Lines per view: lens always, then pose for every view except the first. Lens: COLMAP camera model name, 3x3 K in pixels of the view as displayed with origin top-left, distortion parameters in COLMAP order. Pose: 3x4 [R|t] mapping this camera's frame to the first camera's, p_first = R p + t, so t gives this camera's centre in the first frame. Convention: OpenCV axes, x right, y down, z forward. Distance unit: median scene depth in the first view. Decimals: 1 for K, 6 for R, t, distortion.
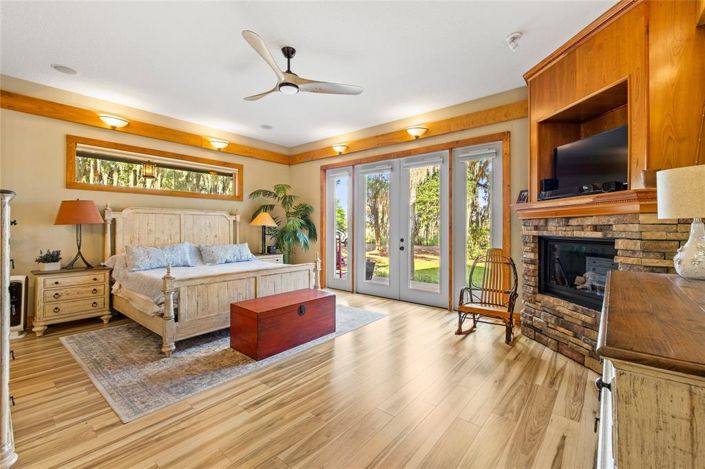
lens RADIAL K [[302.6, 0, 350.2], [0, 302.6, 223.7], [0, 0, 1]] dist [0.007035, 0.000098]
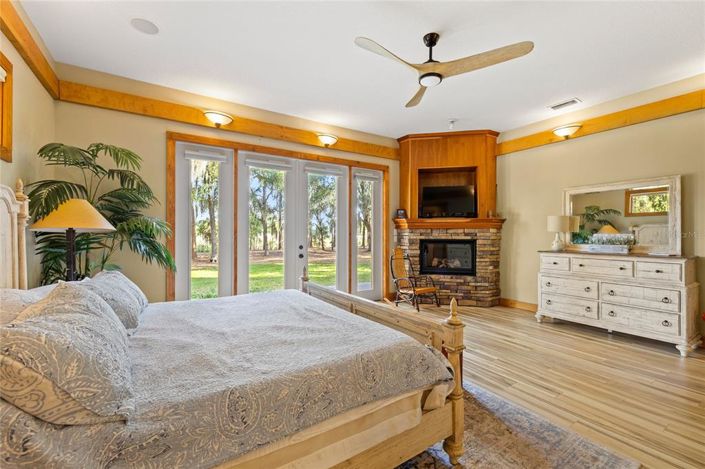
lens RADIAL K [[302.6, 0, 346.8], [0, 302.6, 231.0], [0, 0, 1]] dist [0.007035, 0.000098]
pose [[0.300067, 0.006346, 0.953897, -1.875619], [-0.014401, 0.999894, -0.002122, 0.009943], [-0.953809, -0.013100, 0.300127, 1.590380]]
